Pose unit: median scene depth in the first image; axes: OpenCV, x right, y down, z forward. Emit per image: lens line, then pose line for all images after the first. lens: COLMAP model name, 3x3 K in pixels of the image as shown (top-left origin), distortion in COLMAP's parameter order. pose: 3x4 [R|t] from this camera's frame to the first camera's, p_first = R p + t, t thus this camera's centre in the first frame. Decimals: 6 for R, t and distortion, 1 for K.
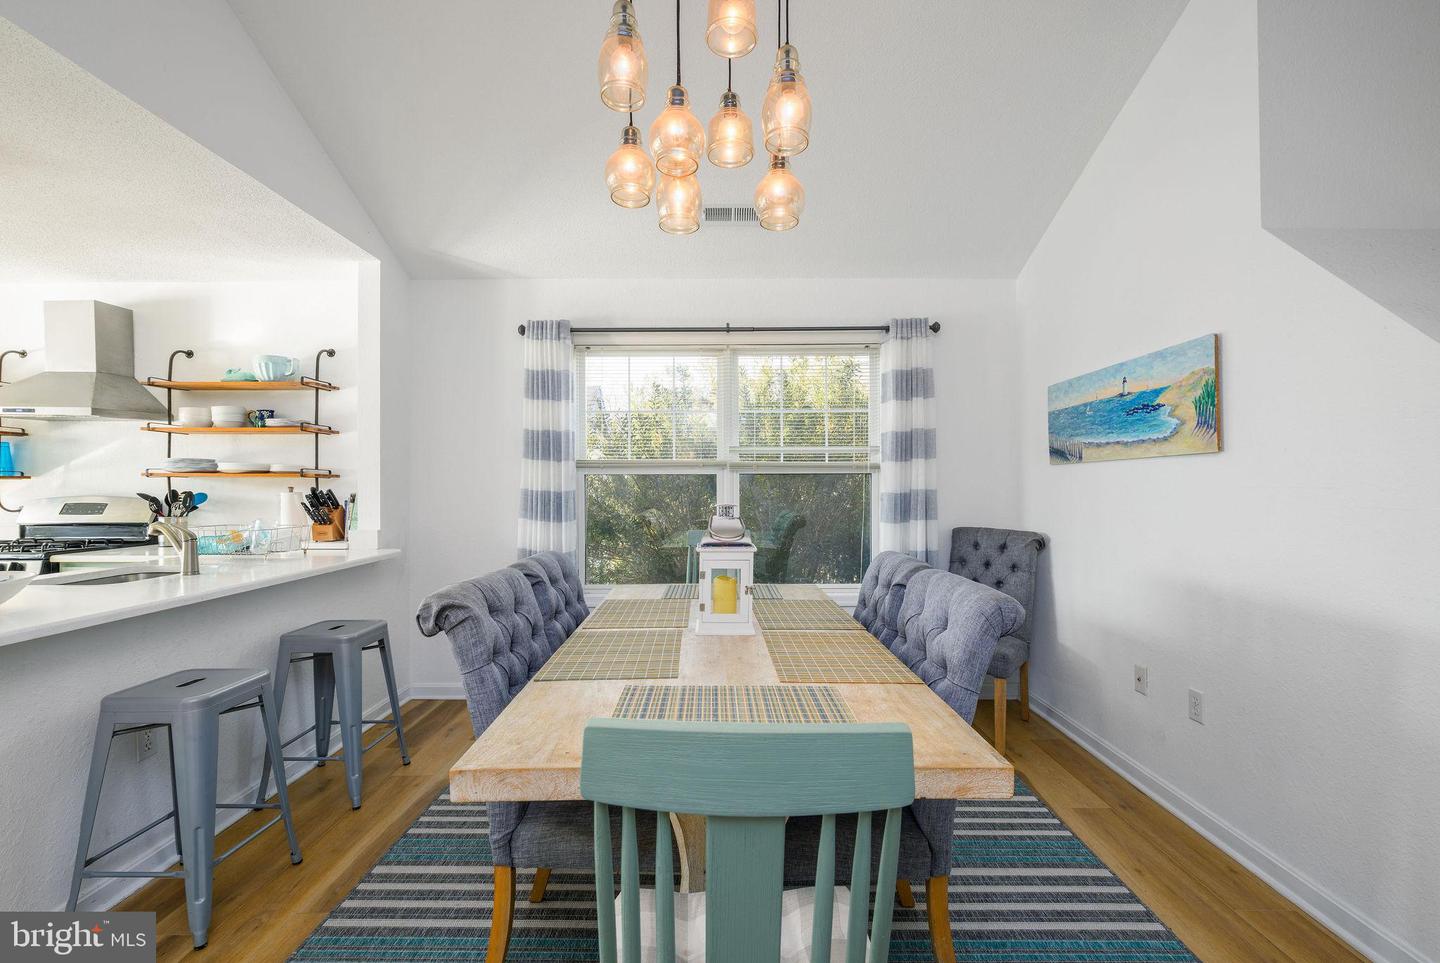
lens RADIAL K [[606.4, 0, 715.3], [0, 606.4, 488.2], [0, 0, 1]] dist [-0.000205, -0.002589]
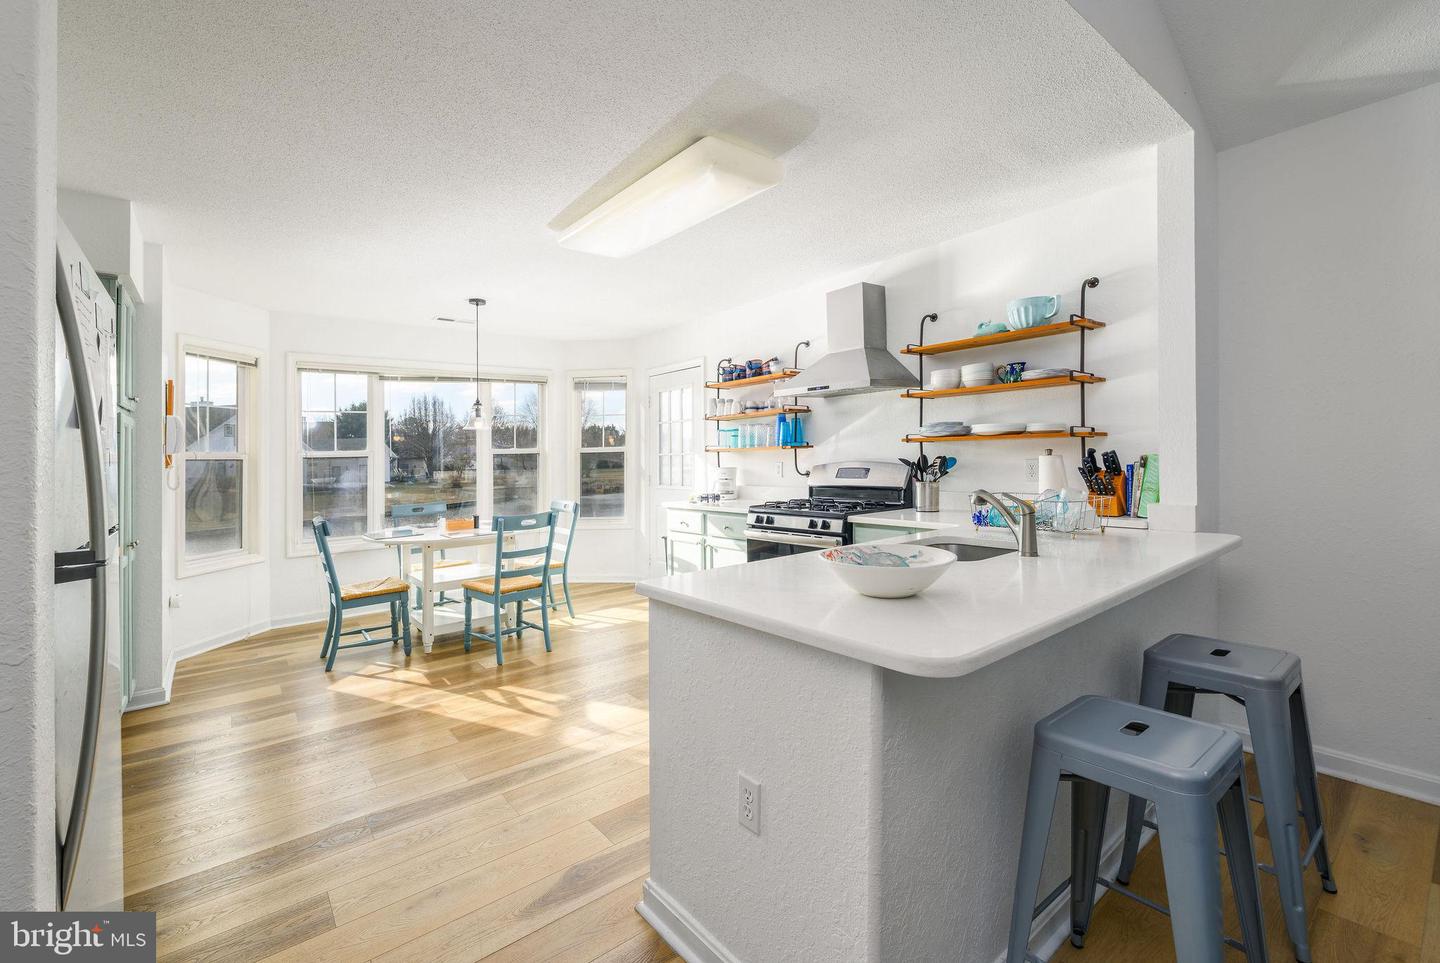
lens RADIAL K [[606.4, 0, 725.9], [0, 606.4, 432.2], [0, 0, 1]] dist [-0.000205, -0.002589]
pose [[0.641531, -0.044984, -0.765777, -0.341725], [0.020212, 0.998924, -0.041747, 0.000718], [0.766831, 0.011304, 0.641750, 0.104007]]
